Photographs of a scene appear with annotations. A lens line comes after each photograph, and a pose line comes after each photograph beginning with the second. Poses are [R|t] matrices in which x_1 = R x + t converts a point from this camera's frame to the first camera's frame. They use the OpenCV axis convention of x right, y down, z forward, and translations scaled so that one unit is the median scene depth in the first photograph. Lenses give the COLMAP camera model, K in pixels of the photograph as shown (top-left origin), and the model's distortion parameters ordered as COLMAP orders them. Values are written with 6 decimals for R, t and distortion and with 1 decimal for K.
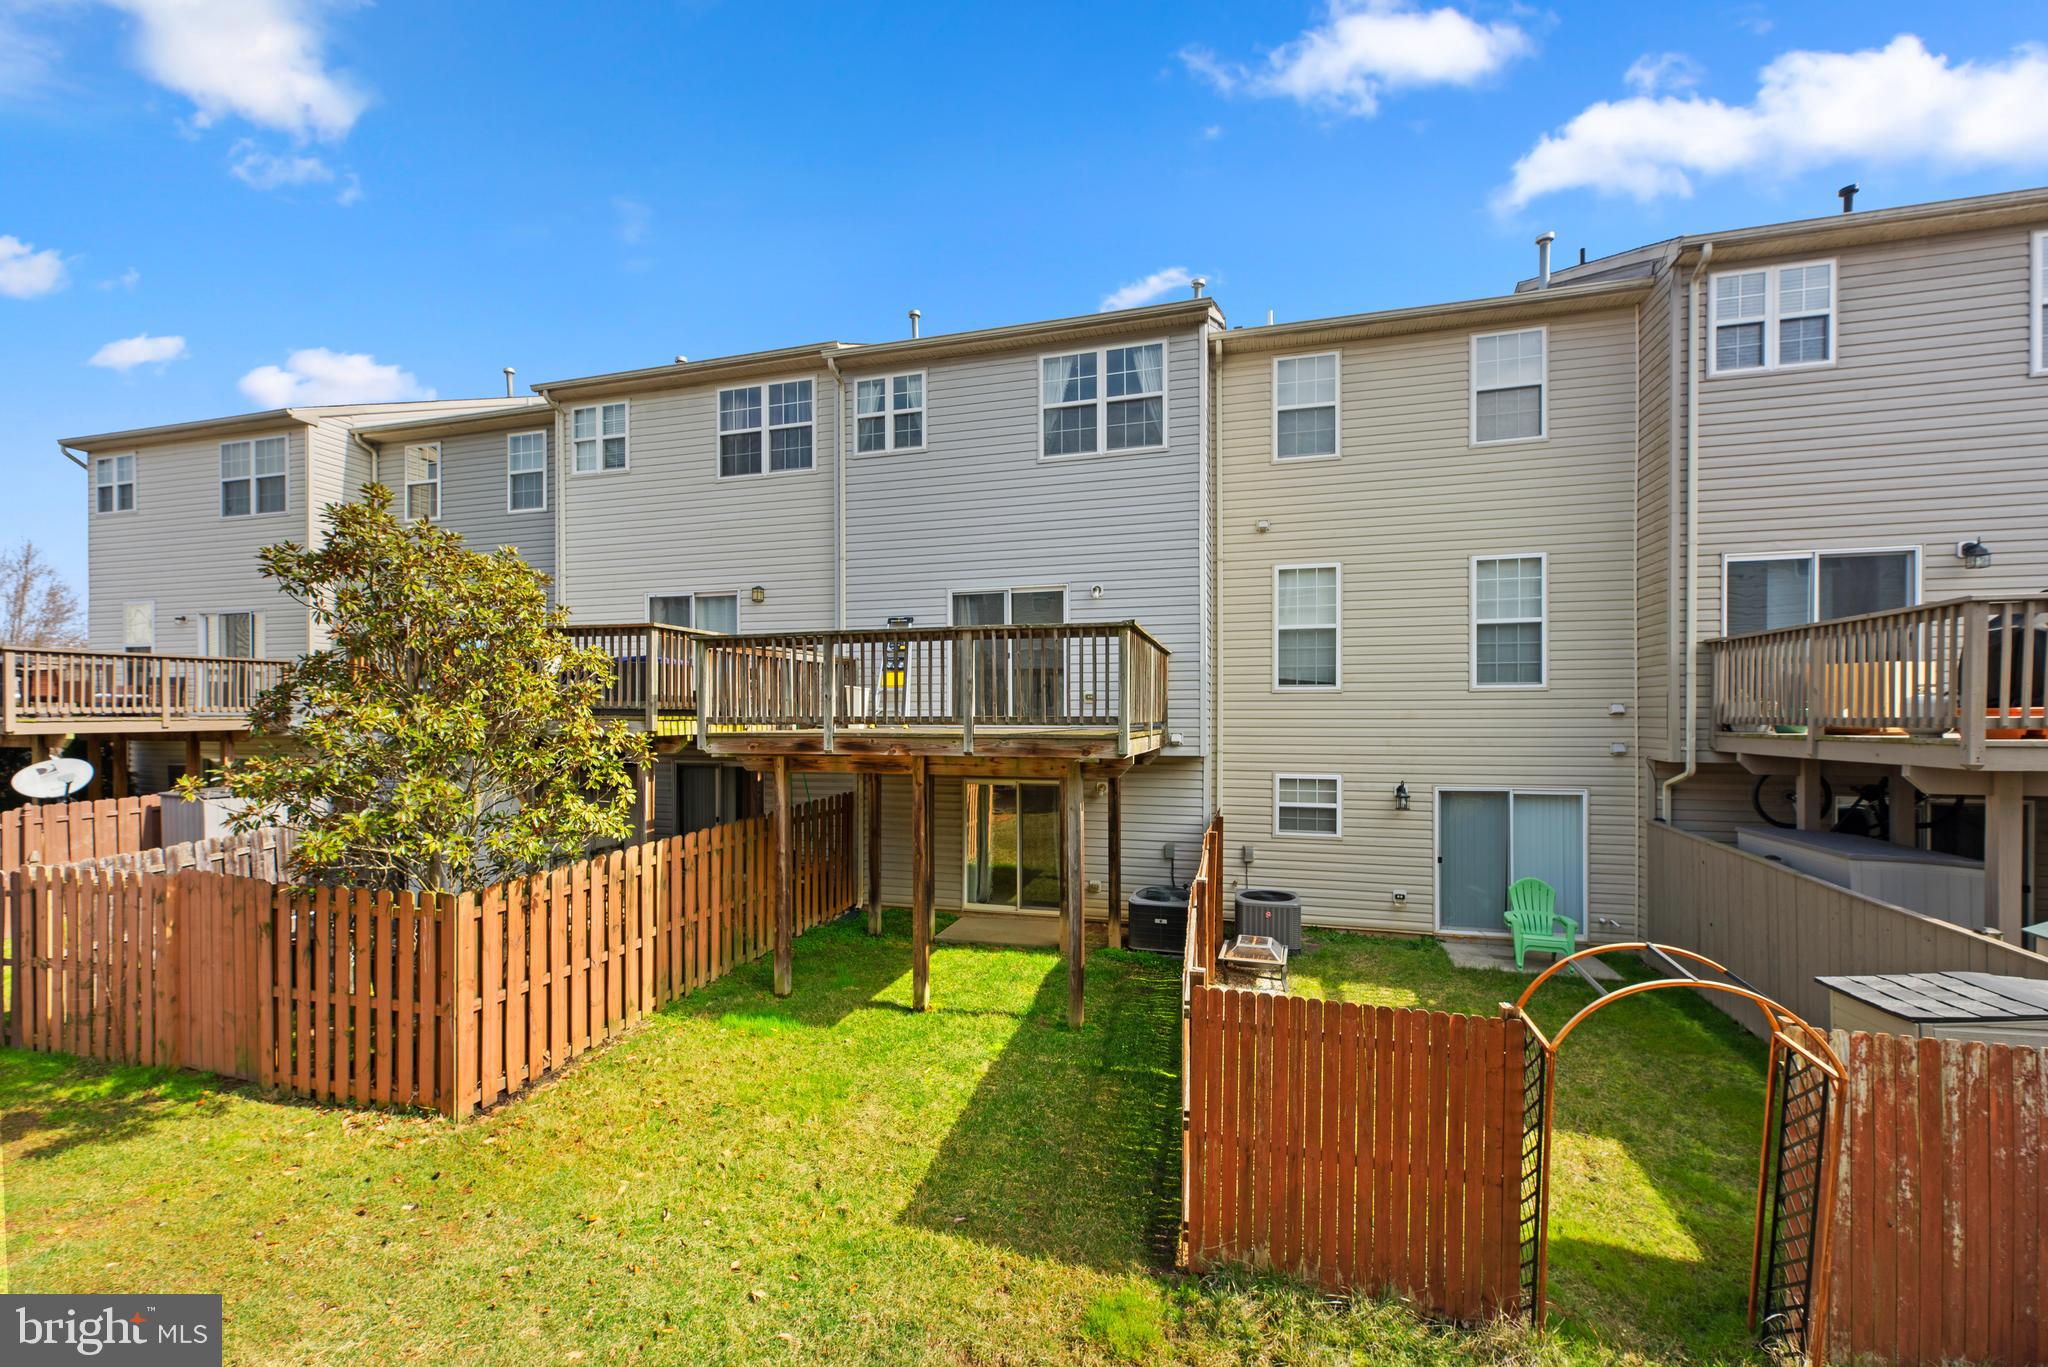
lens RADIAL K [[834.2, 0, 1023.3], [0, 834.2, 691.9], [0, 0, 1]] dist [0.003897, 0.001092]
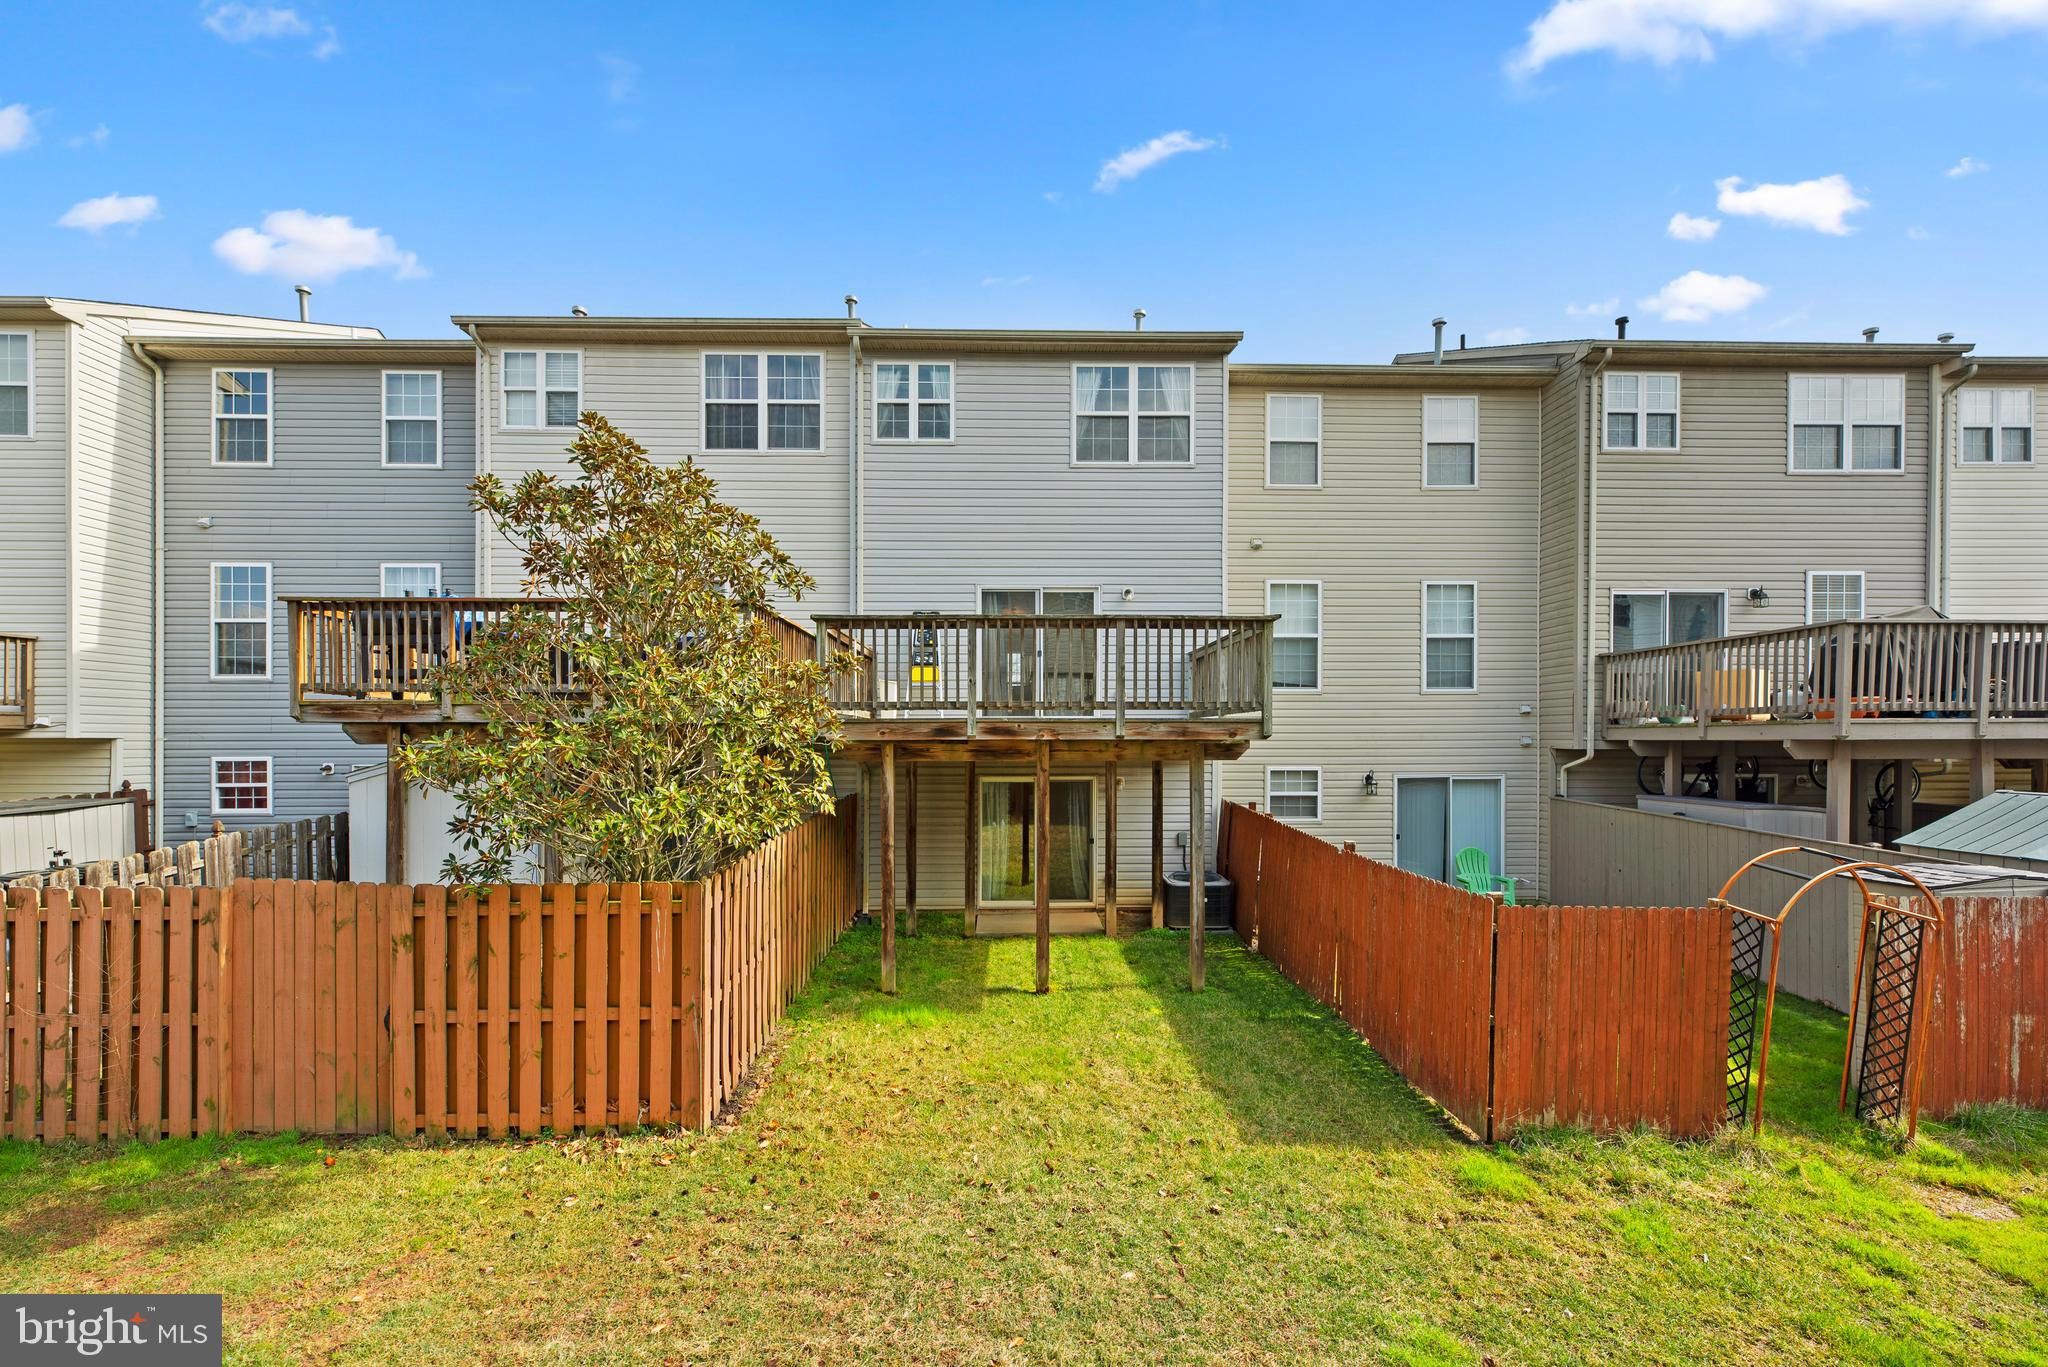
lens RADIAL K [[834.2, 0, 1100.6], [0, 834.2, 708.5], [0, 0, 1]] dist [0.003897, 0.001092]
pose [[0.952188, 0.008342, 0.305400, -0.314008], [-0.007891, 0.999965, -0.002711, 0.031888], [-0.305412, 0.000172, 0.952220, 0.007642]]
